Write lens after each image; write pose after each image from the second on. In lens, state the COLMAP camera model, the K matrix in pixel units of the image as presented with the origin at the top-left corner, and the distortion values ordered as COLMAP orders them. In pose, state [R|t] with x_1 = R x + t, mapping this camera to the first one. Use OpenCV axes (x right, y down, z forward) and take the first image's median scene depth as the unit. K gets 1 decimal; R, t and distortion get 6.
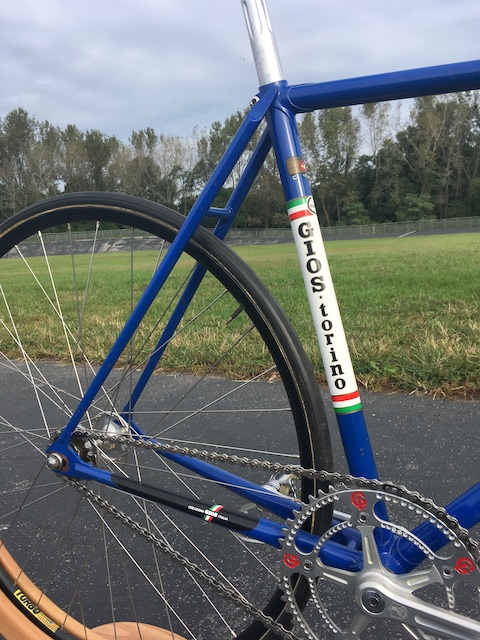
lens RADIAL K [[538.4, 0, 240.0], [0, 538.4, 320.0], [0, 0, 1]] dist [0.015852, 0.002588]
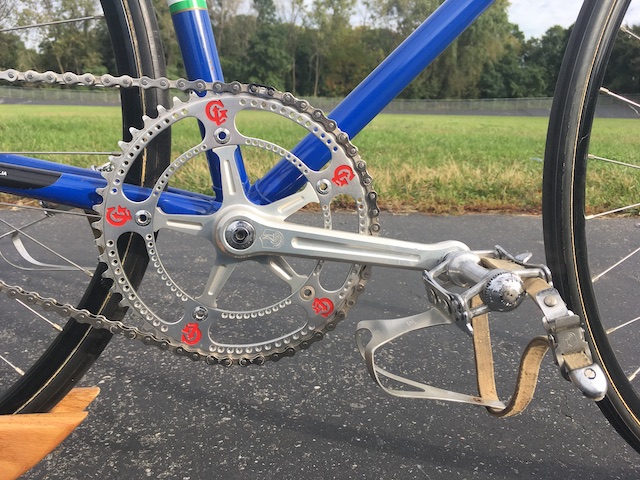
lens RADIAL K [[538.4, 0, 296.5], [0, 538.4, 243.0], [0, 0, 1]] dist [0.015852, 0.002588]
pose [[0.852644, -0.053566, 0.519740, -0.072985], [0.010671, 0.996309, 0.085178, 0.426044], [-0.522384, -0.067081, 0.850068, 0.285963]]
